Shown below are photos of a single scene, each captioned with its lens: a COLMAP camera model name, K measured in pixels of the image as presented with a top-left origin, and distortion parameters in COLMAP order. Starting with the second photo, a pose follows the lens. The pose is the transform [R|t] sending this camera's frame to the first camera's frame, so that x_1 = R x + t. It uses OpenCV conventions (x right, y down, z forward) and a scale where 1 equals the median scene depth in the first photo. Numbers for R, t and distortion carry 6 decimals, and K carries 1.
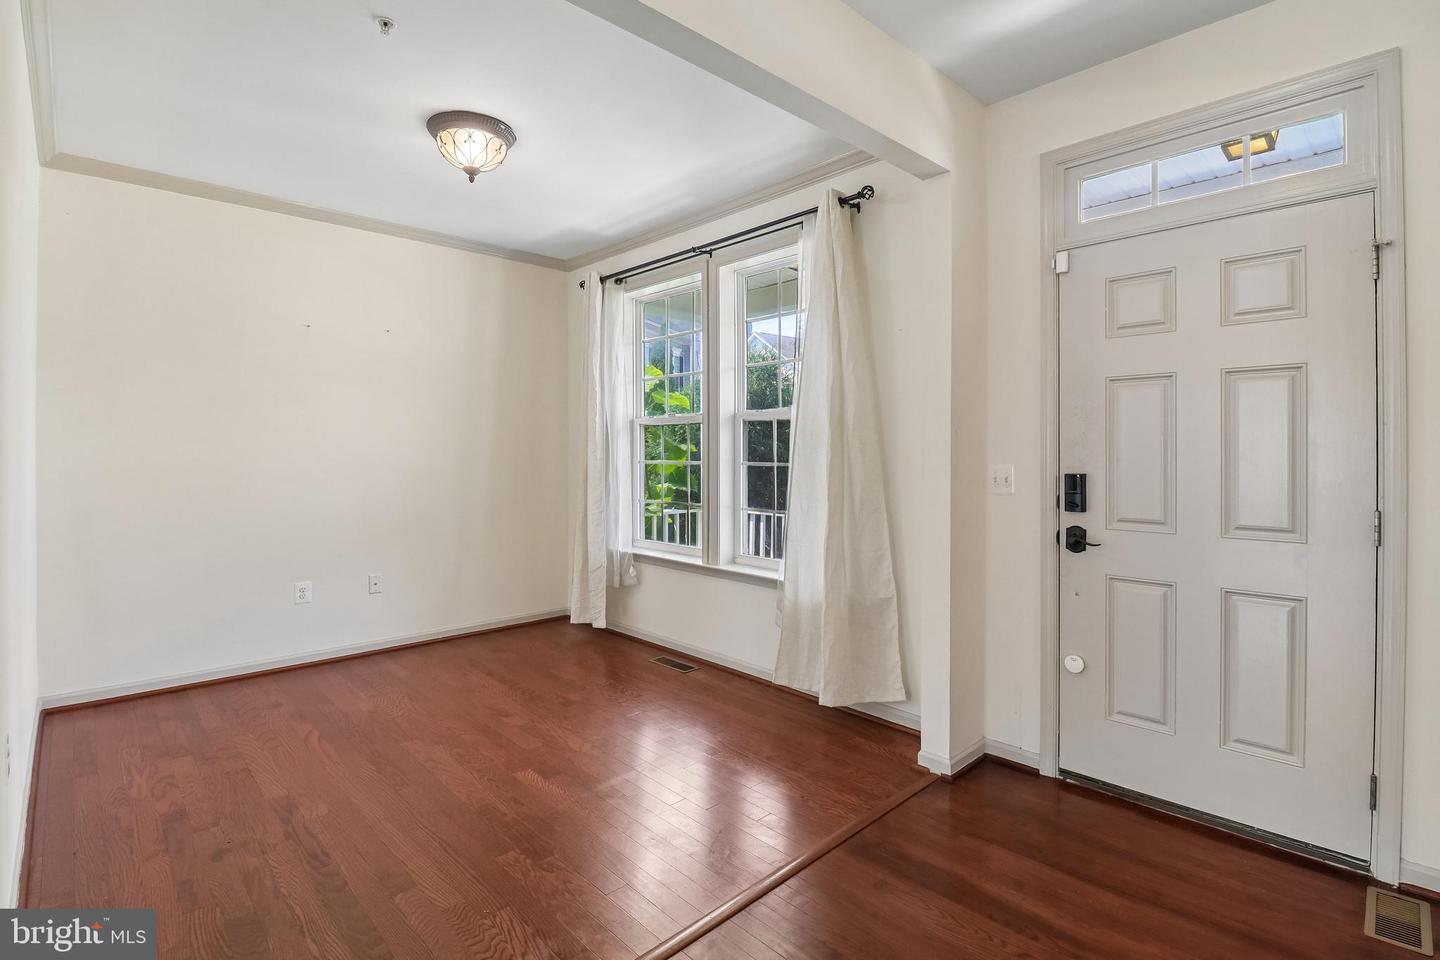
lens RADIAL K [[675.2, 0, 712.3], [0, 675.2, 453.9], [0, 0, 1]] dist [-0.013481, -0.000656]
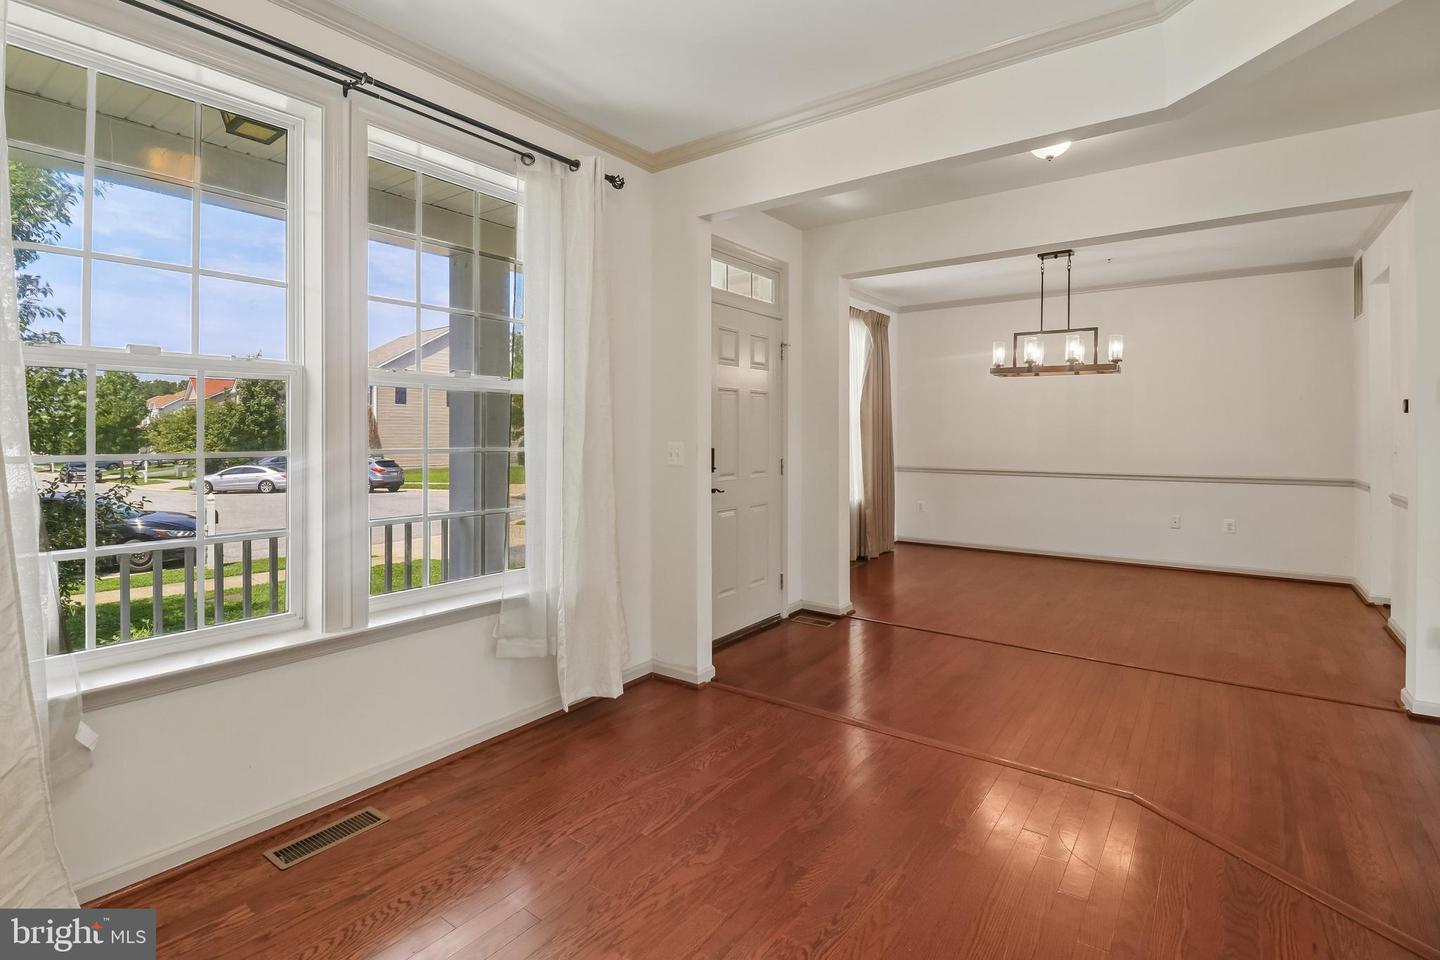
lens RADIAL K [[675.2, 0, 719.0], [0, 675.2, 433.4], [0, 0, 1]] dist [-0.013481, -0.000656]
pose [[-0.171246, 0.004467, 0.985218, -0.721481], [0.005877, 0.999977, -0.003512, 0.001647], [-0.985211, 0.005188, -0.171268, 0.911568]]
